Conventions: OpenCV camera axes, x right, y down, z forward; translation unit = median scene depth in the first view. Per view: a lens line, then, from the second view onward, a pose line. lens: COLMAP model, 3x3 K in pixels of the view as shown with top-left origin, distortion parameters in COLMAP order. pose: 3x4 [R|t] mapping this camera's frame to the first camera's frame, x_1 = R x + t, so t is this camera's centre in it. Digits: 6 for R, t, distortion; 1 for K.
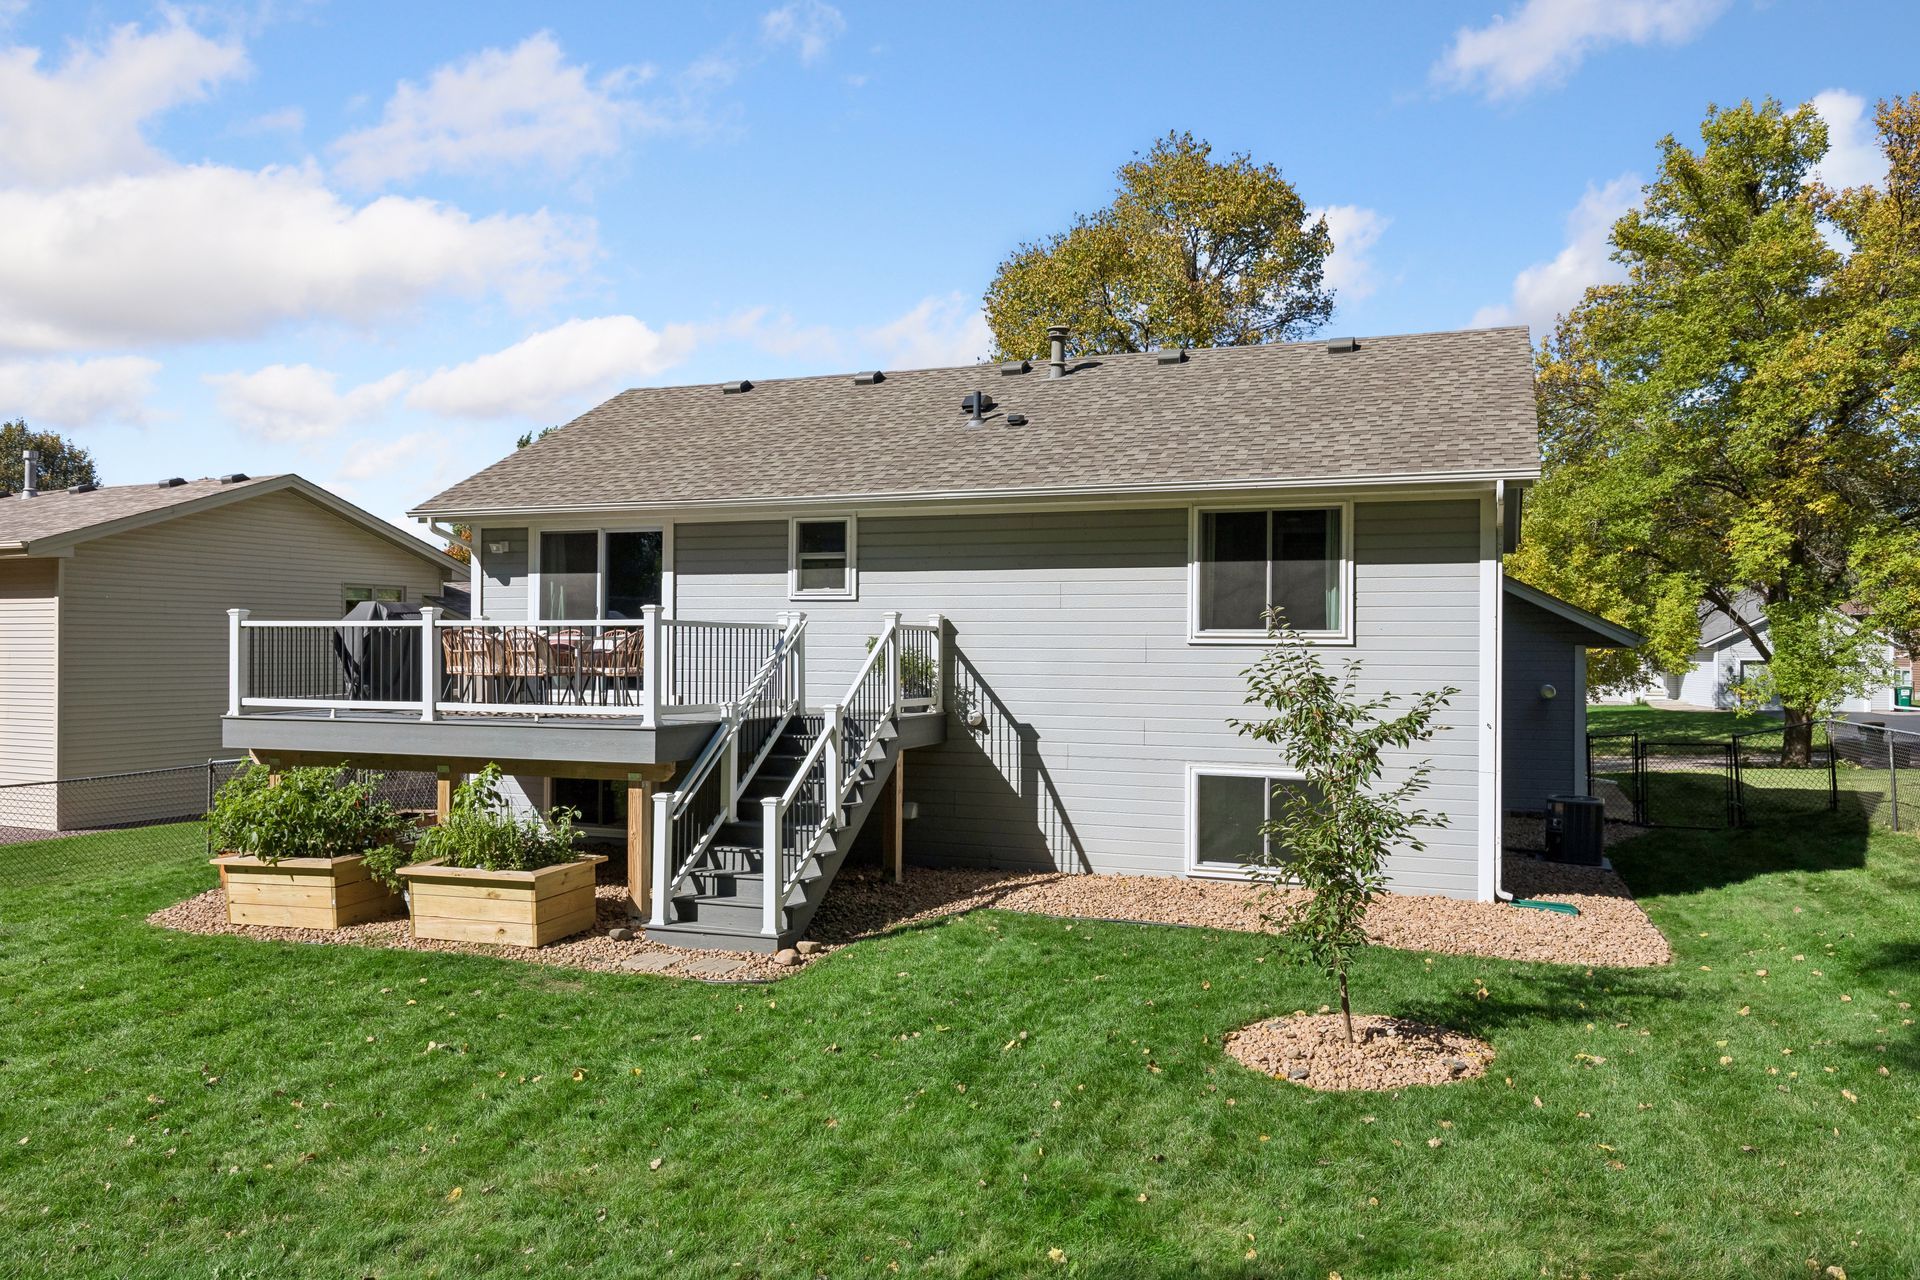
lens RADIAL K [[1401.9, 0, 959.6], [0, 1401.9, 640.9], [0, 0, 1]] dist [-0.008085, 0.003617]
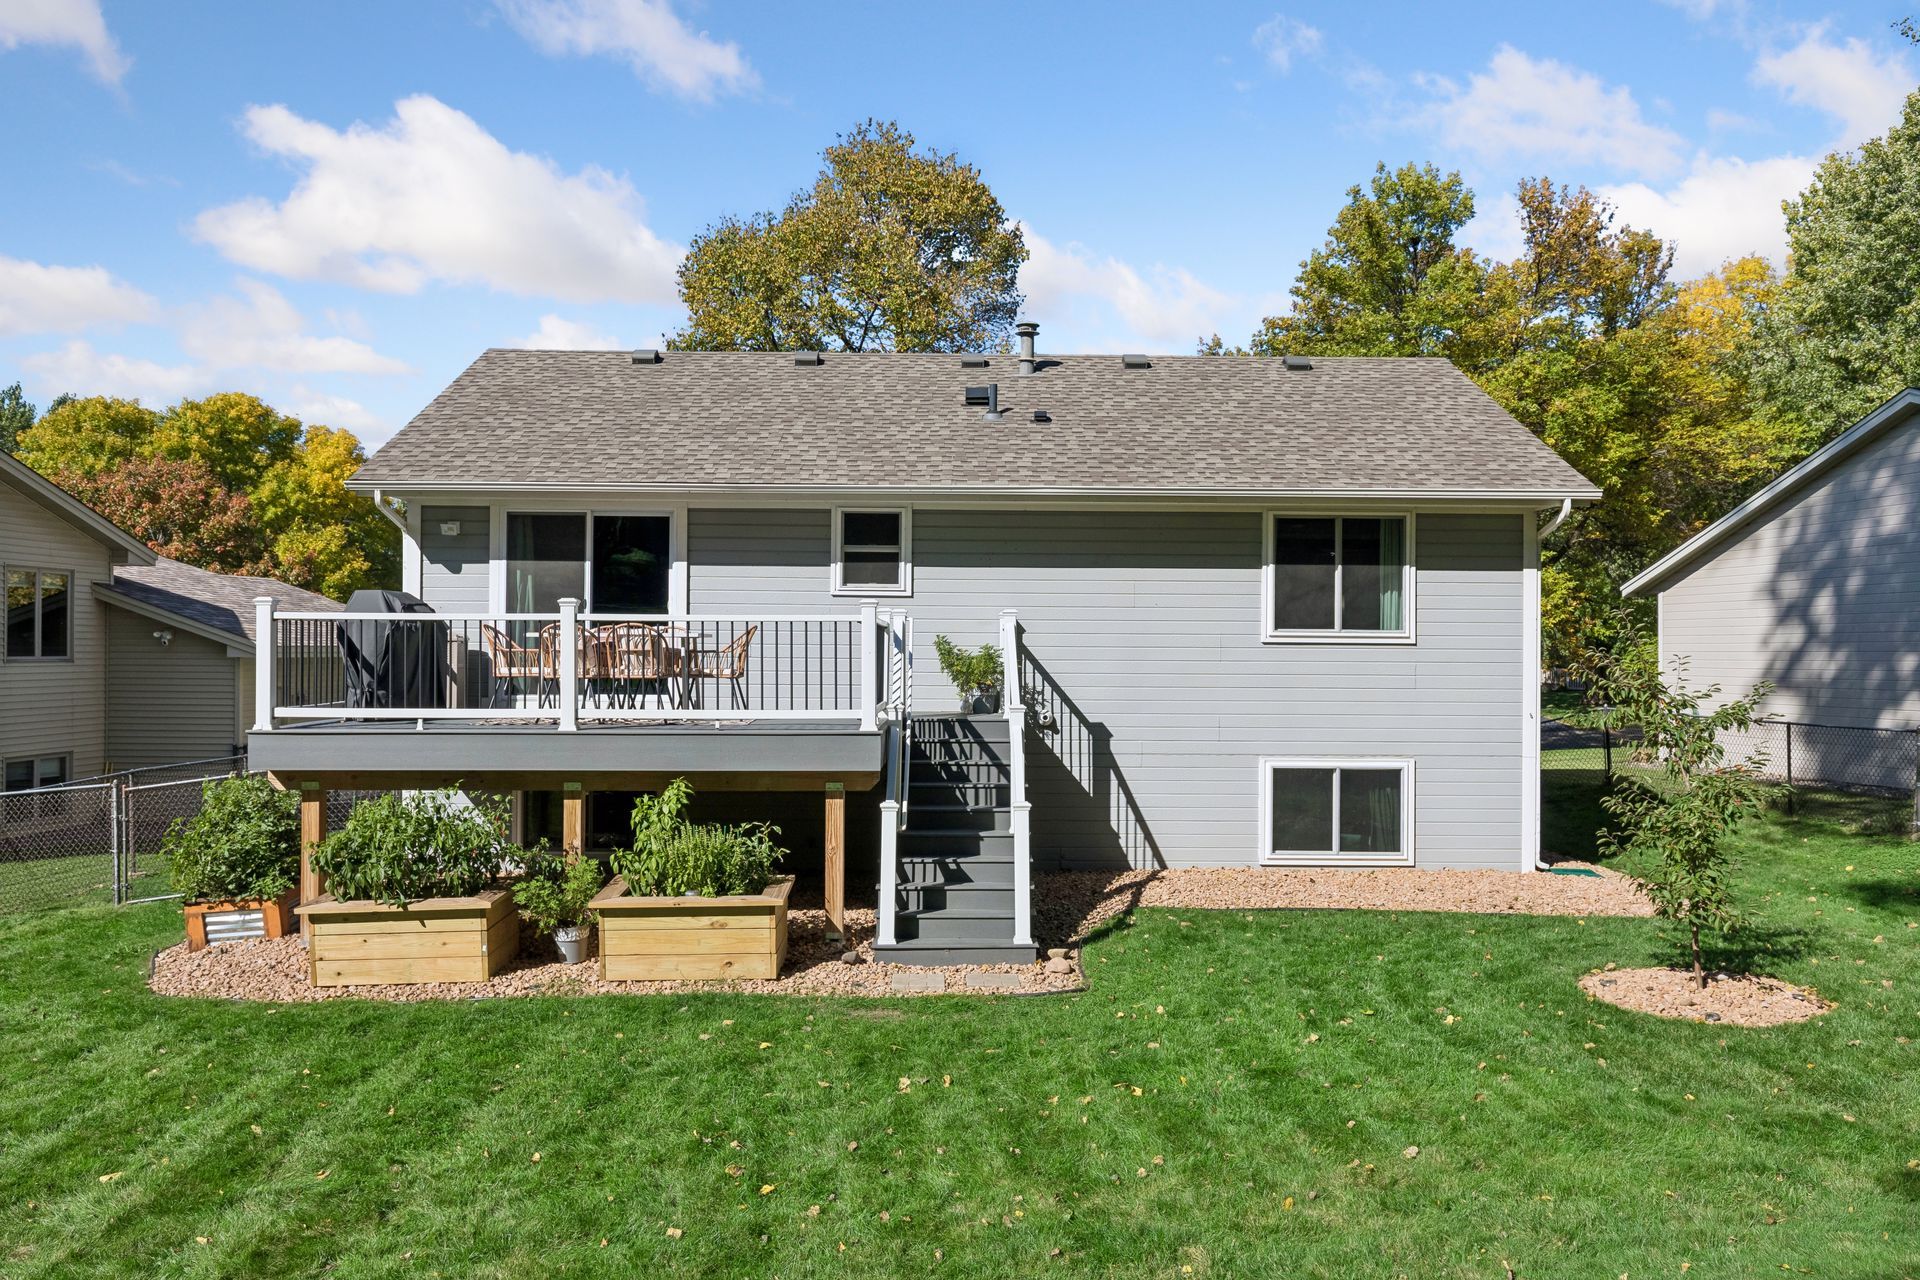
lens RADIAL K [[1476.1, 0, 959.8], [0, 1476.1, 639.9], [0, 0, 1]] dist [-0.006150, -0.000062]
pose [[0.927730, 0.002612, 0.373243, -0.442898], [-0.002021, 0.999996, -0.001974, 0.002573], [-0.373246, 0.001077, 0.927732, 0.063161]]
